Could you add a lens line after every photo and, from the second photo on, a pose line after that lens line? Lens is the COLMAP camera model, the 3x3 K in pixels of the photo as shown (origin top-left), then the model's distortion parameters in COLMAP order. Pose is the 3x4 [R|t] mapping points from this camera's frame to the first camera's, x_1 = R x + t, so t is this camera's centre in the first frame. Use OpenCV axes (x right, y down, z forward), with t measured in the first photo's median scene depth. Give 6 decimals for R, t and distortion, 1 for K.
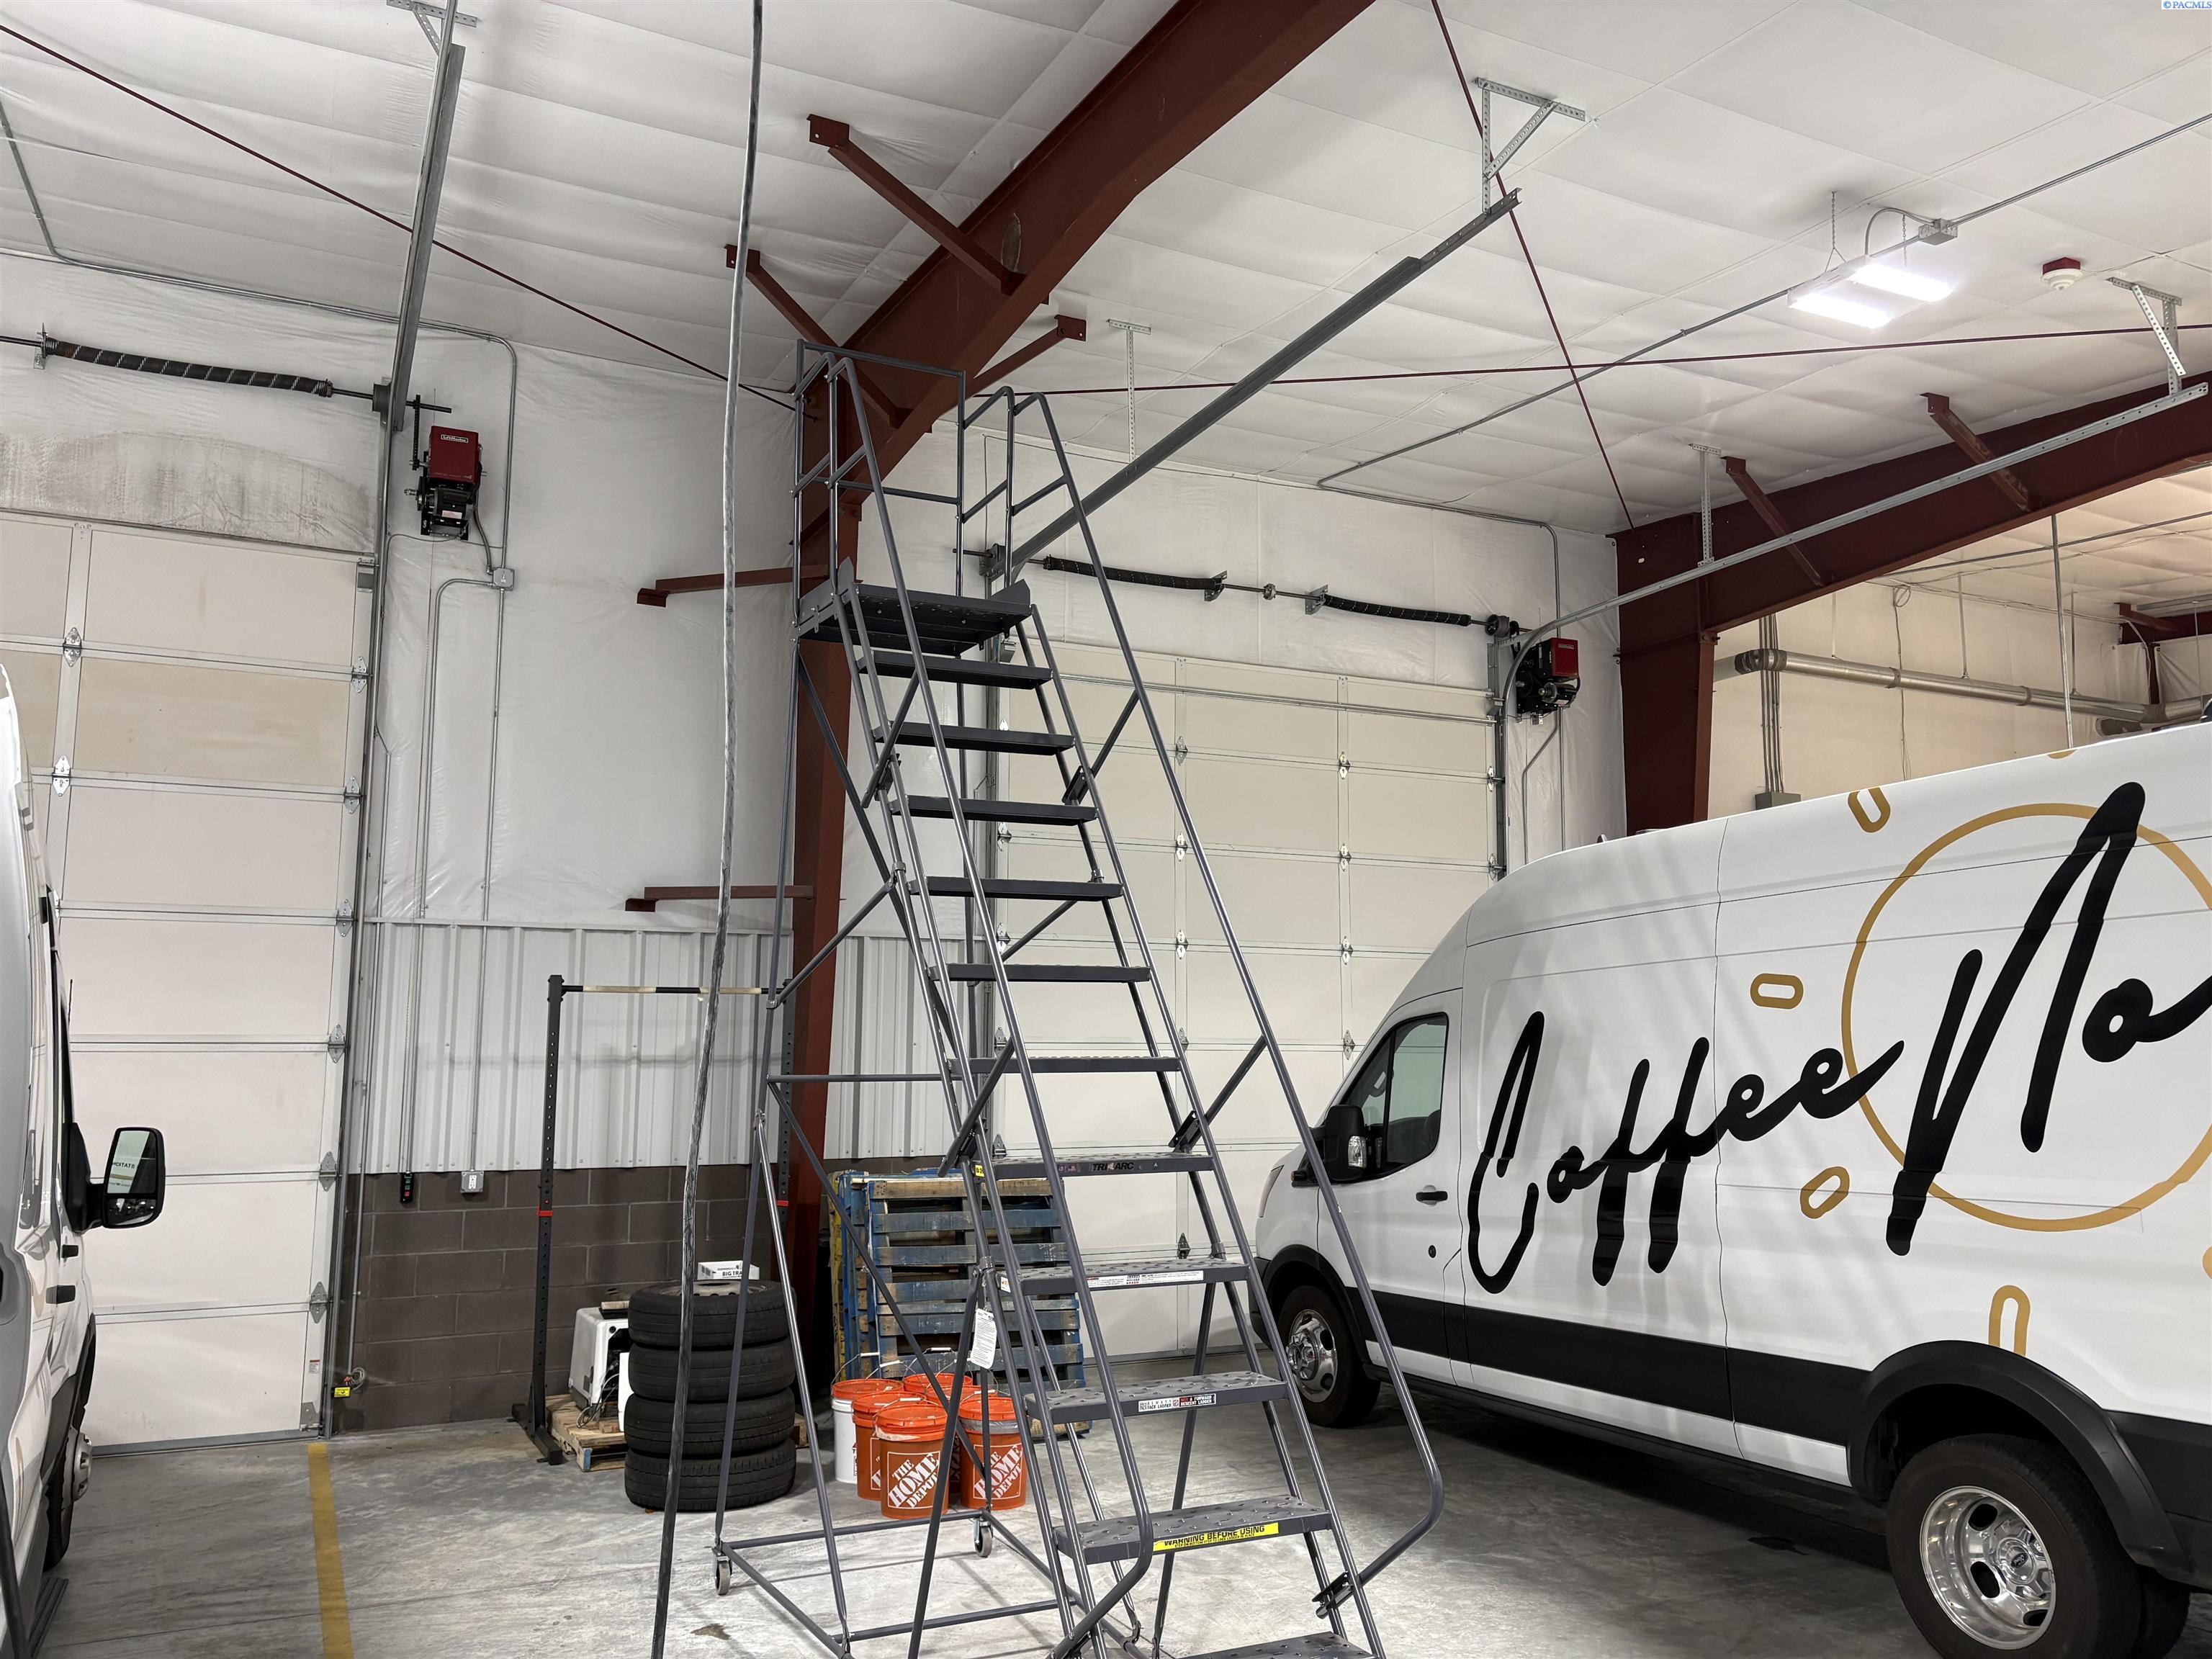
lens RADIAL K [[1655.8, 0, 1106.0], [0, 1655.8, 829.5], [0, 0, 1]] dist [0.000861, 0.000291]
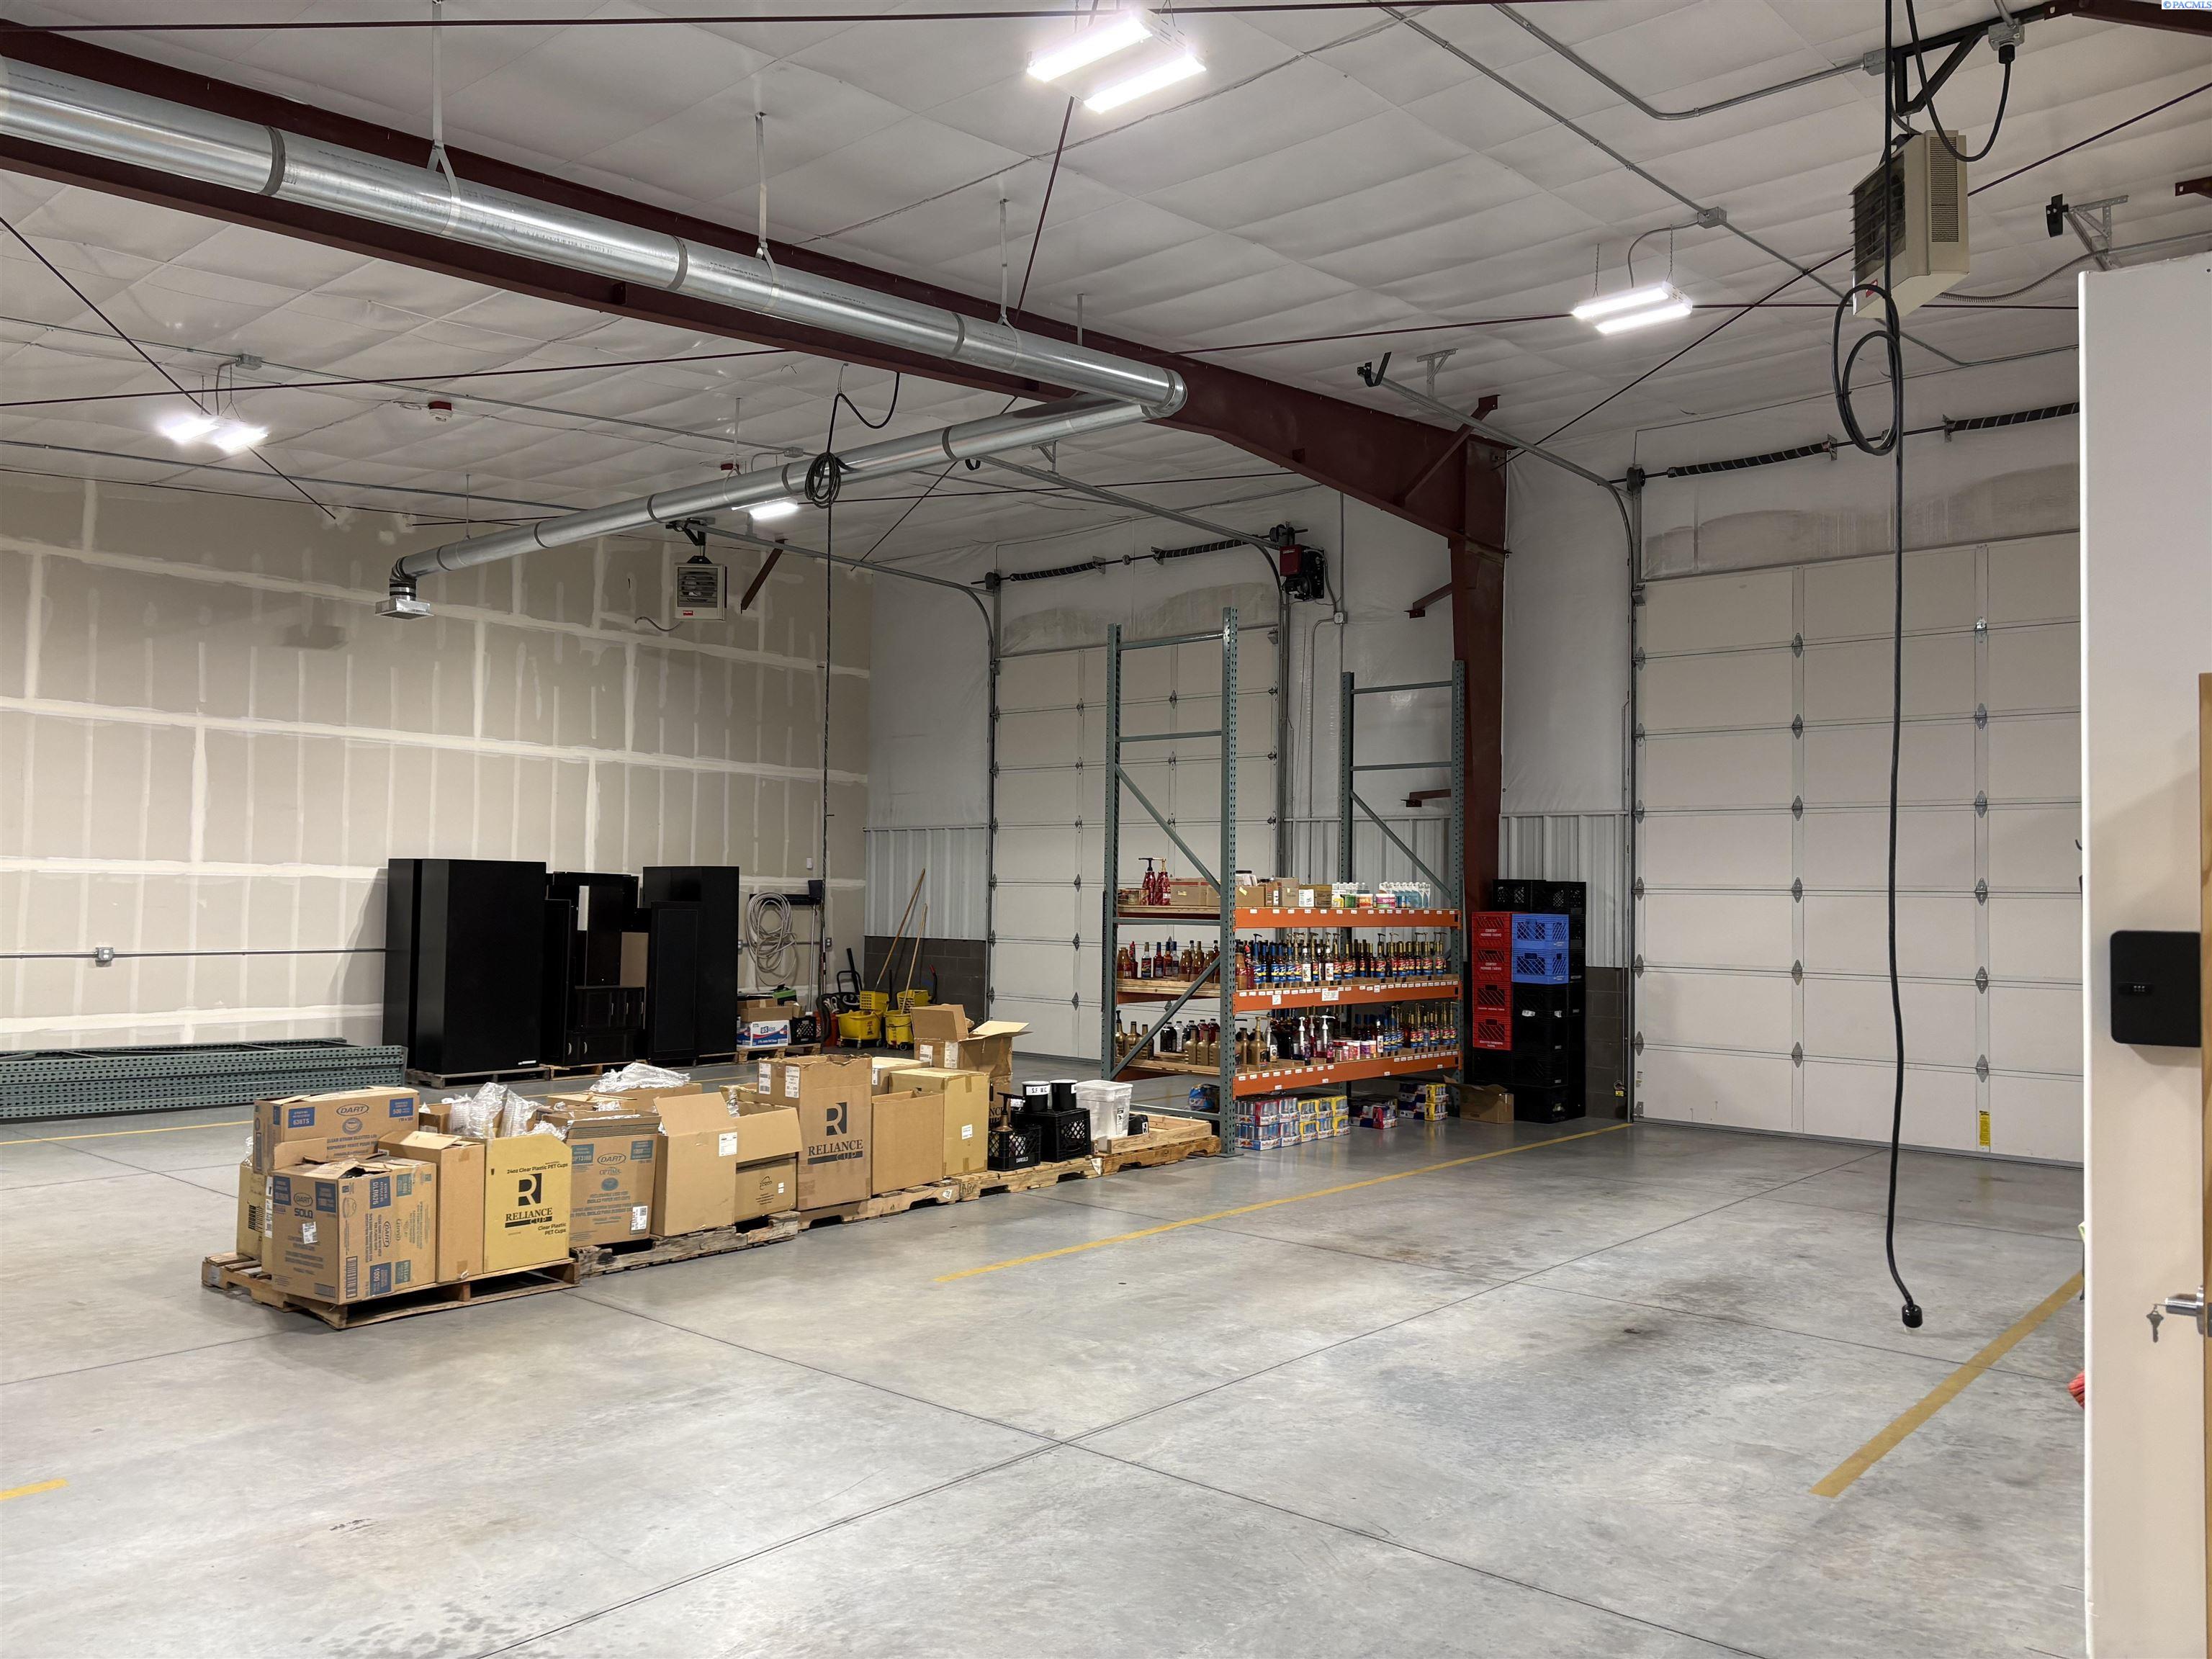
lens RADIAL K [[1655.8, 0, 1106.0], [0, 1655.8, 829.5], [0, 0, 1]] dist [0.000861, 0.000291]
pose [[0.404561, -0.042812, -0.913508, 1.151962], [0.092141, 0.995729, -0.005859, 0.056432], [0.909857, -0.081801, 0.406778, 0.055081]]
